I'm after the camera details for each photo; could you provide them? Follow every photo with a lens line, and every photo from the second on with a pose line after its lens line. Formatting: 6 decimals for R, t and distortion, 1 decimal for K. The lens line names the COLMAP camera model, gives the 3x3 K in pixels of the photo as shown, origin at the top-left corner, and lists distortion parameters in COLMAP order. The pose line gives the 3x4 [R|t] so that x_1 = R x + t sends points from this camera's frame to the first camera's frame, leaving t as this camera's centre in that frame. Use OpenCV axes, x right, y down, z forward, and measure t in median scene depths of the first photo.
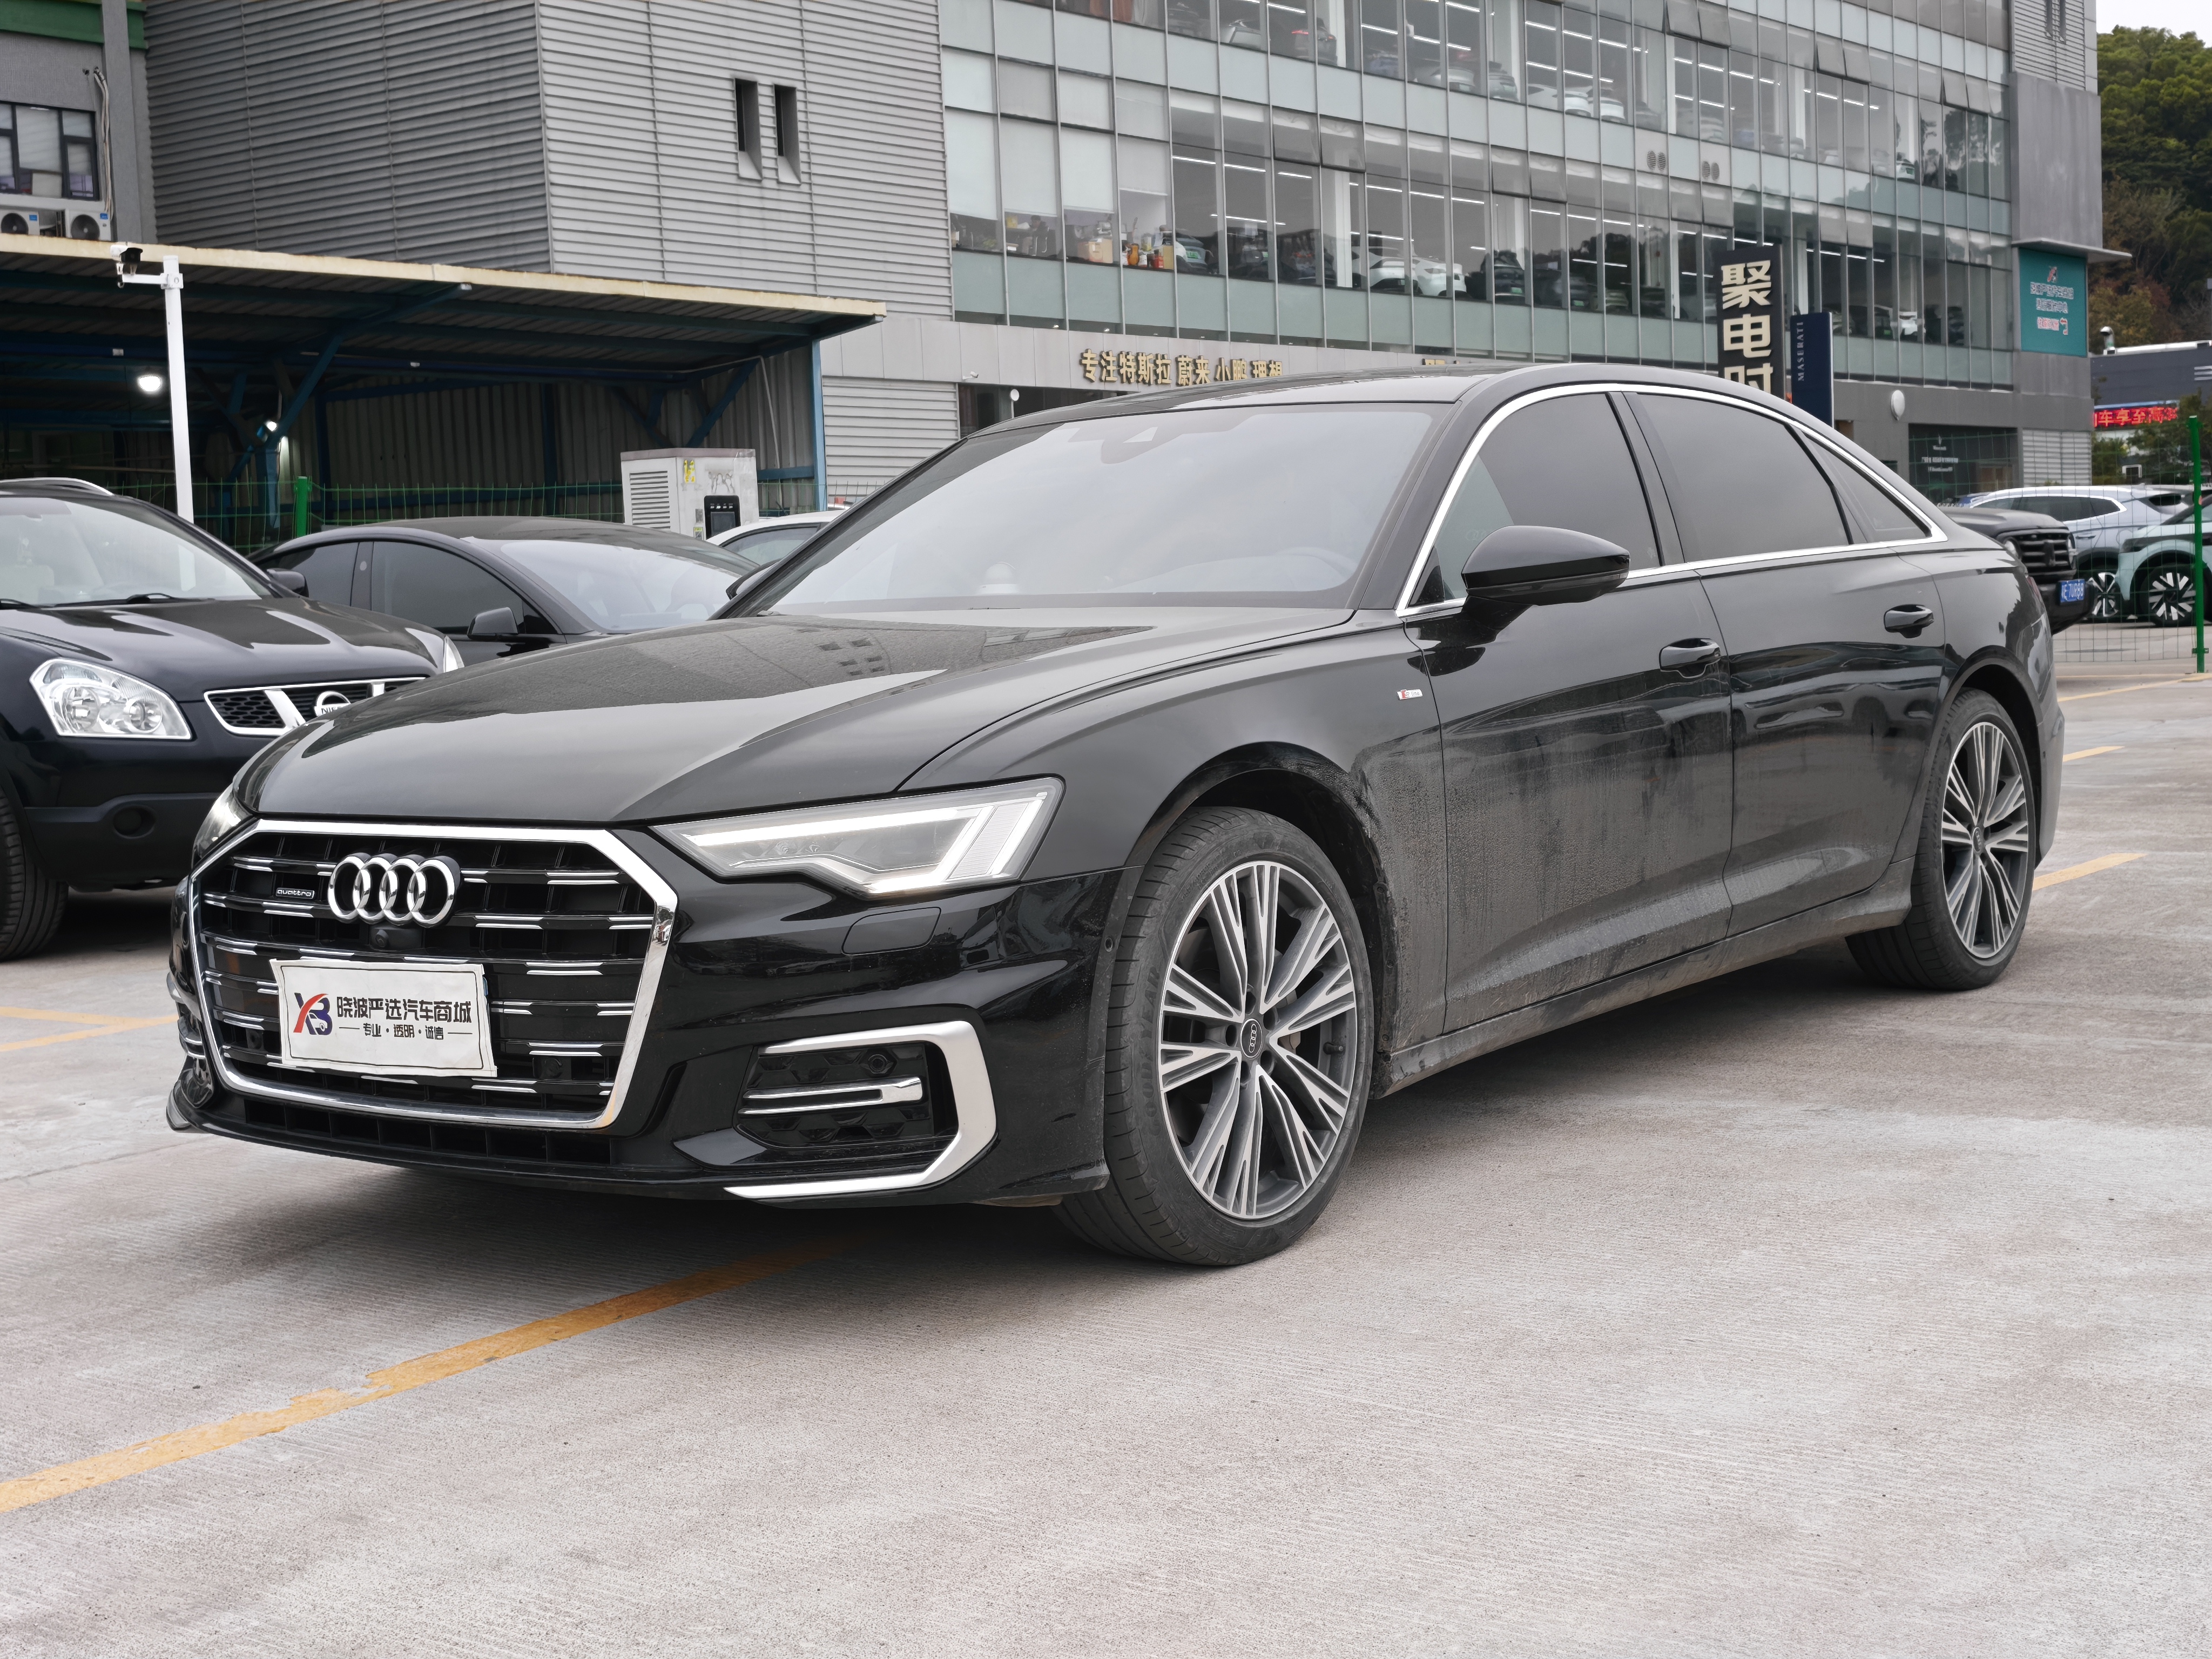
lens RADIAL K [[3019.8, 0, 1110.1], [0, 3019.8, 816.8], [0, 0, 1]] dist [0.171213, -0.522100]
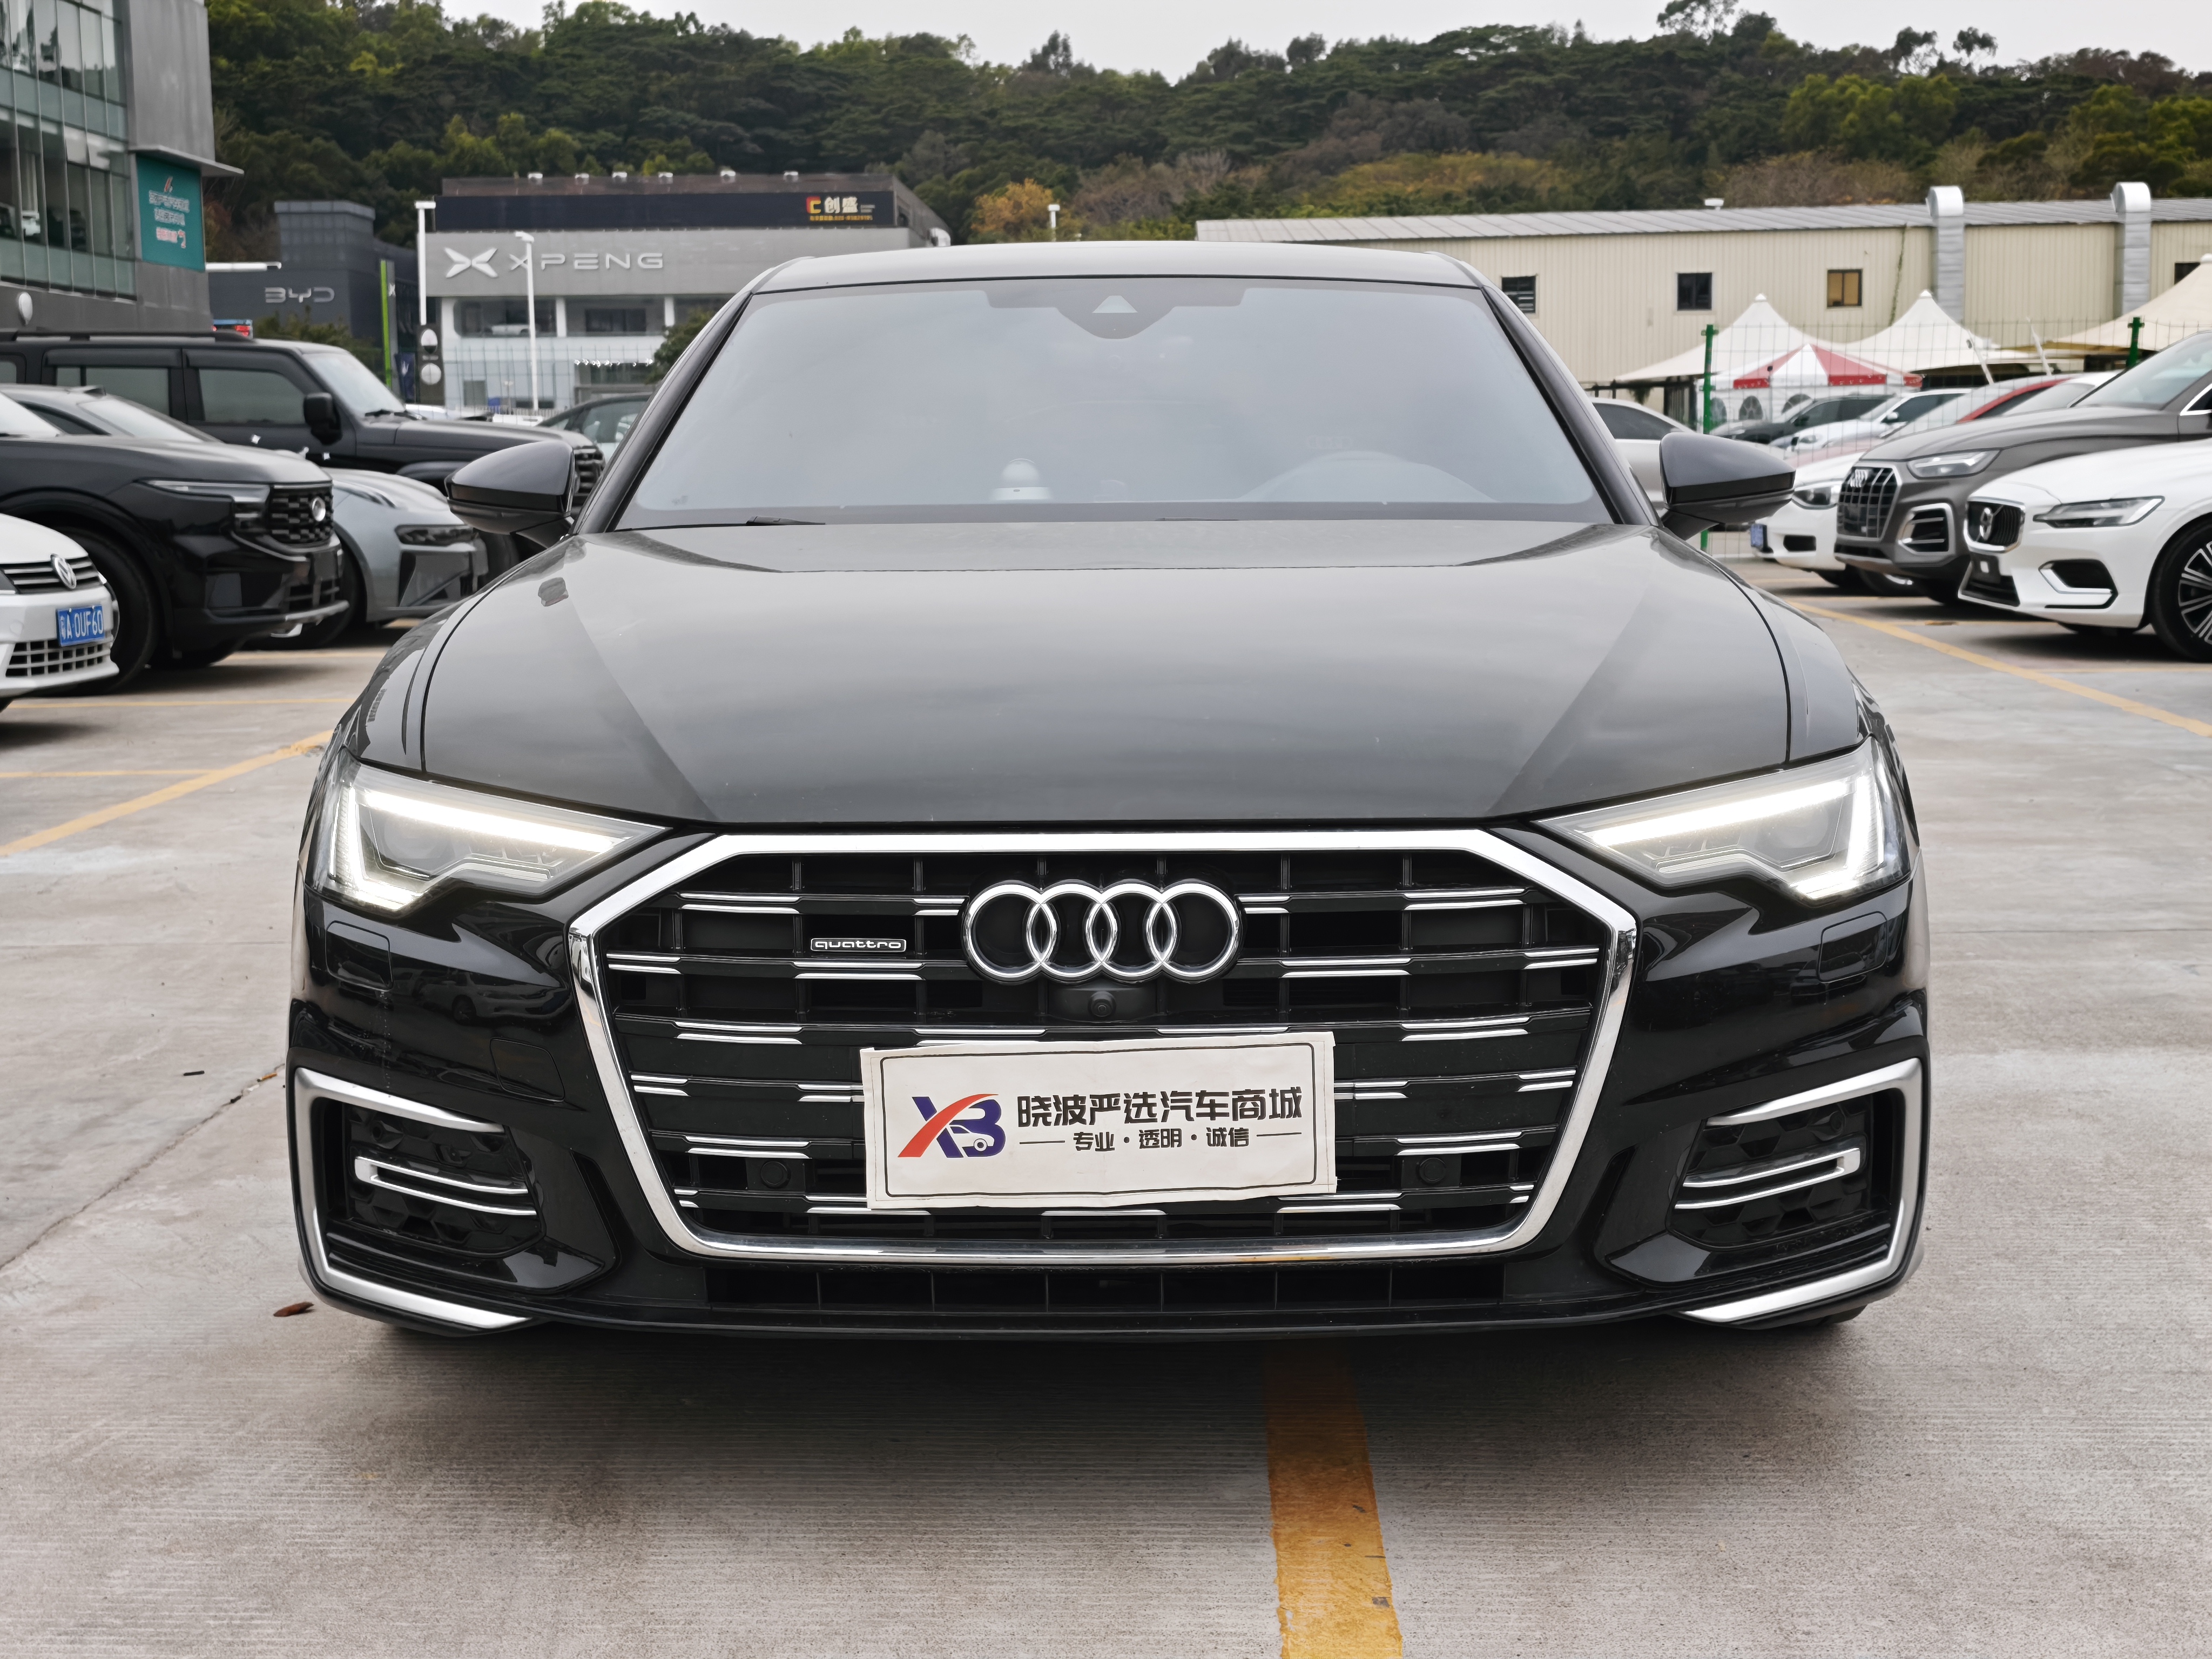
lens RADIAL K [[3019.8, 0, 1110.1], [0, 3019.8, 816.8], [0, 0, 1]] dist [0.171213, -0.522100]
pose [[0.809261, -0.041511, 0.585981, -0.636337], [0.025710, 0.999047, 0.035267, -0.025199], [-0.586887, -0.013475, 0.809557, 0.467270]]
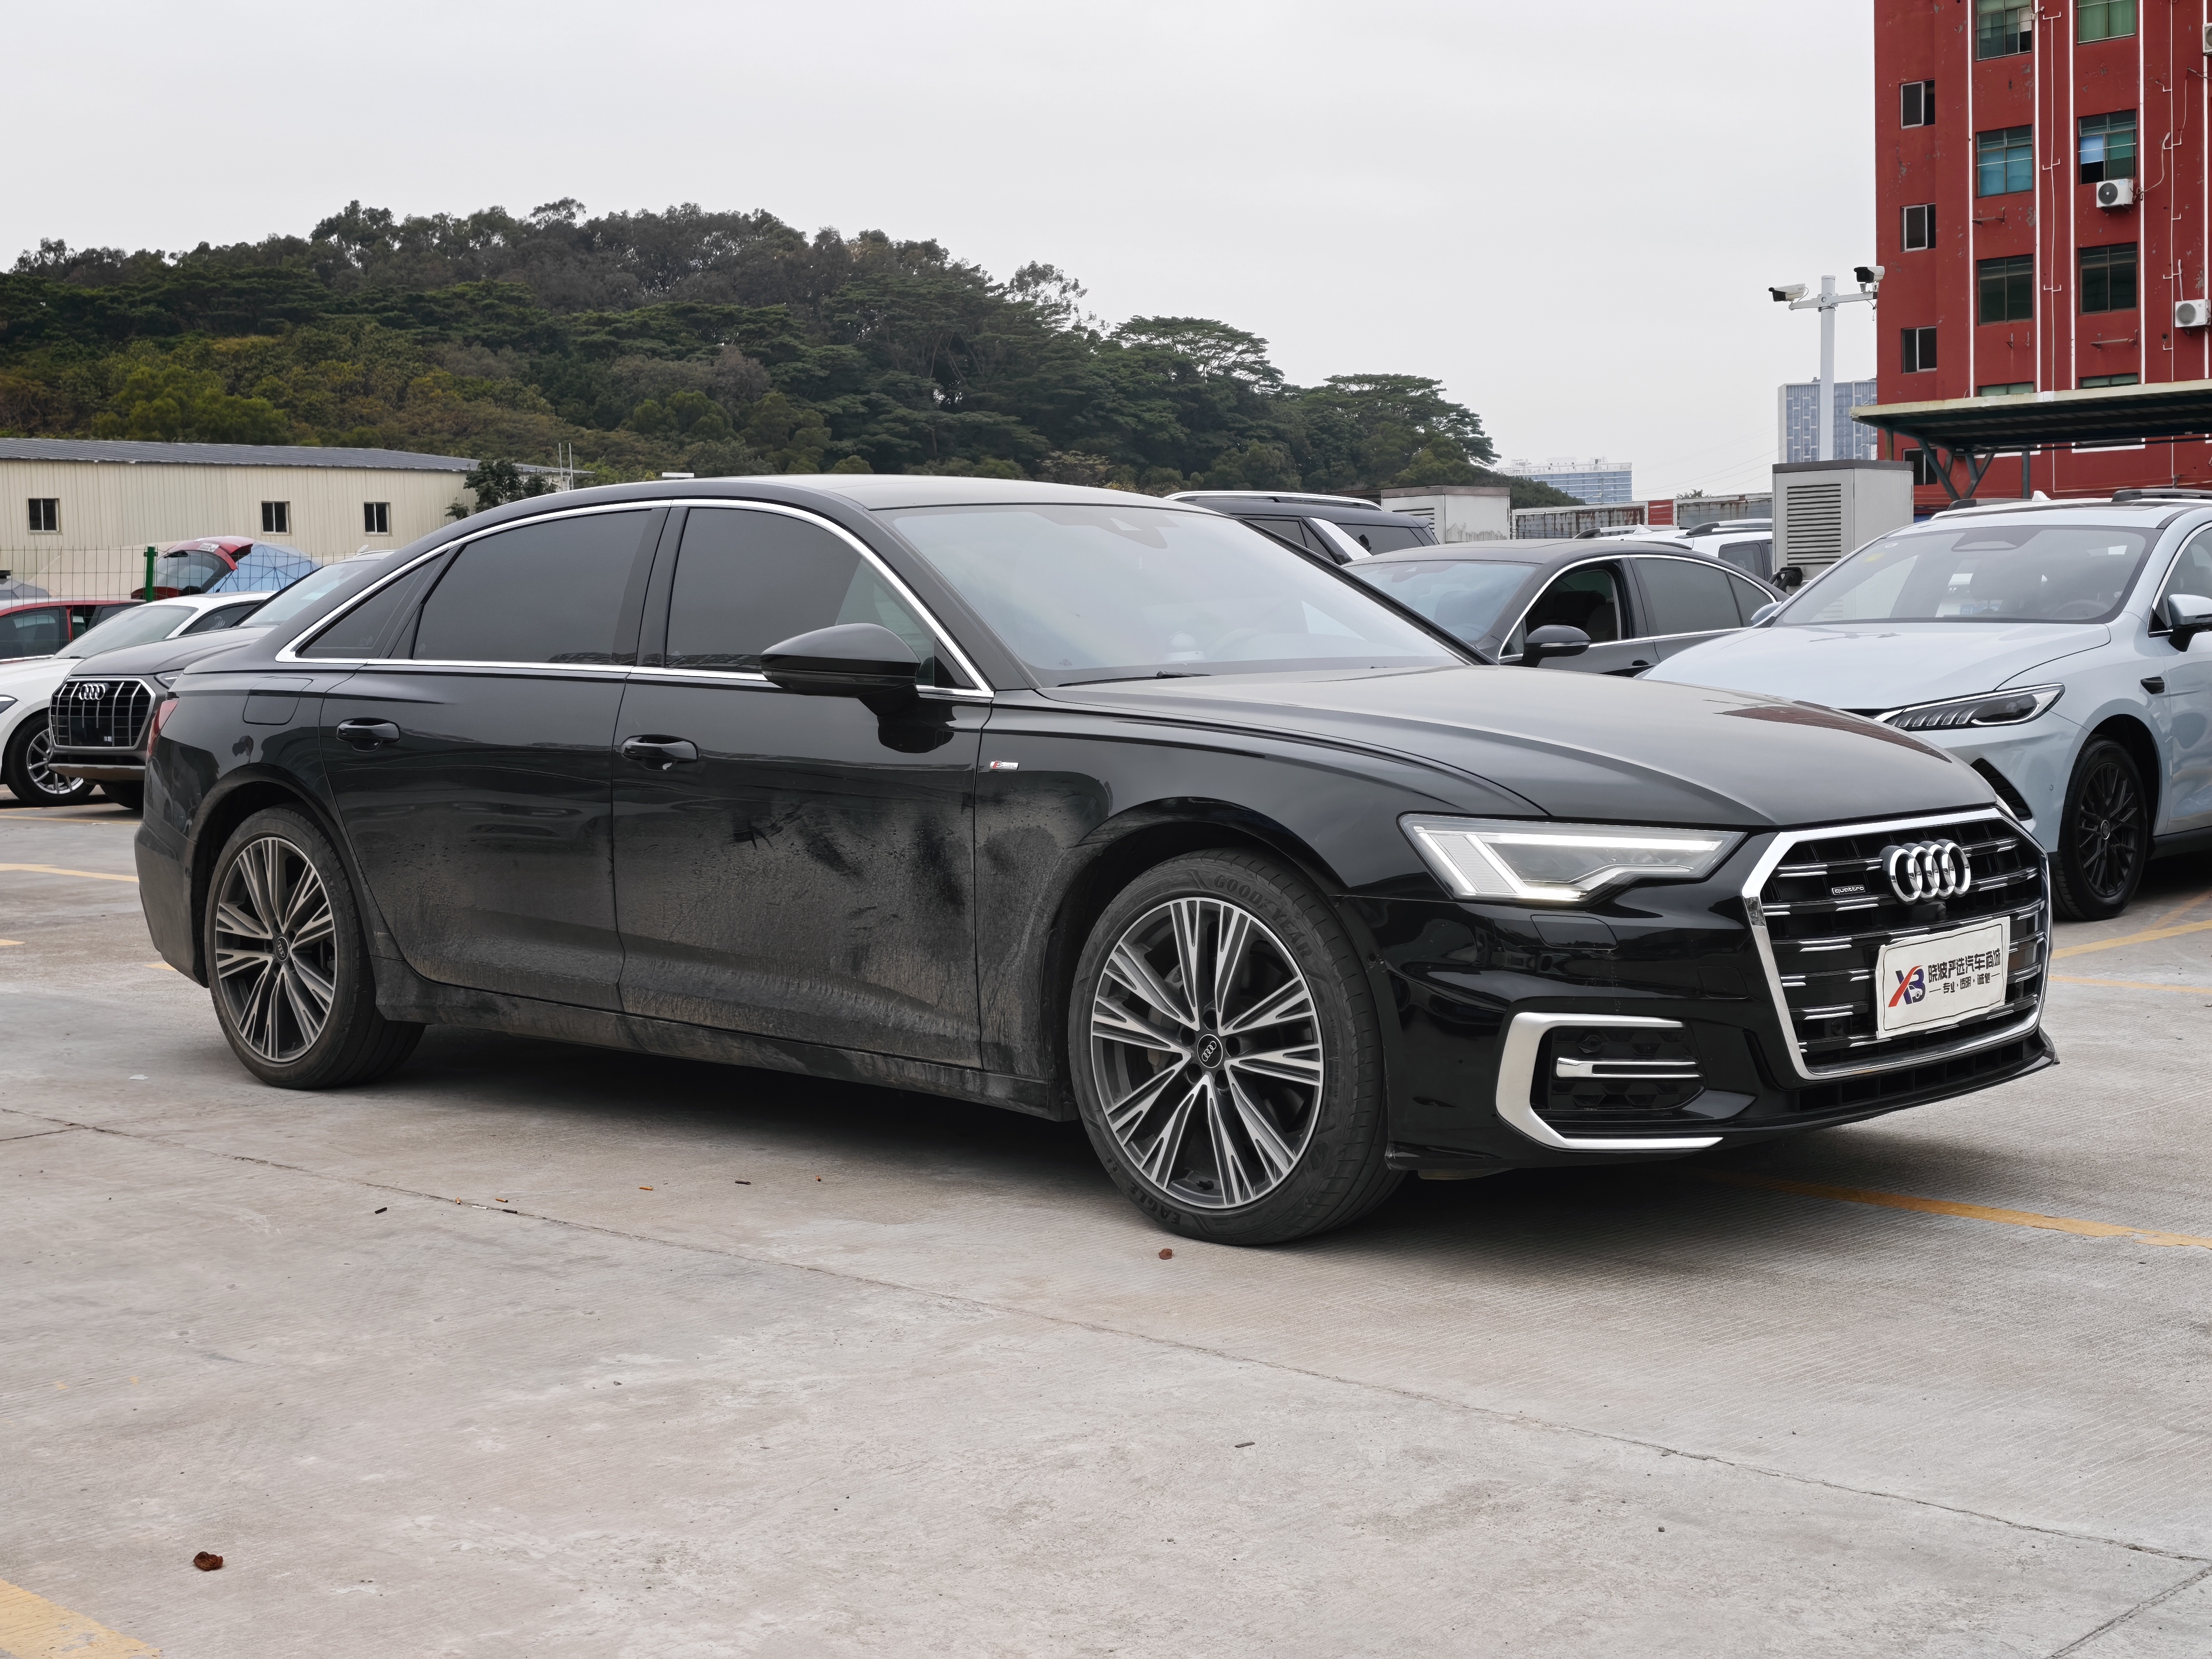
lens RADIAL K [[3019.8, 0, 1110.1], [0, 3019.8, 816.8], [0, 0, 1]] dist [0.171213, -0.522100]
pose [[0.116796, -0.023251, 0.992884, -1.499837], [0.095271, 0.995378, 0.012102, -0.044012], [-0.988576, 0.093179, 0.118471, 1.197371]]
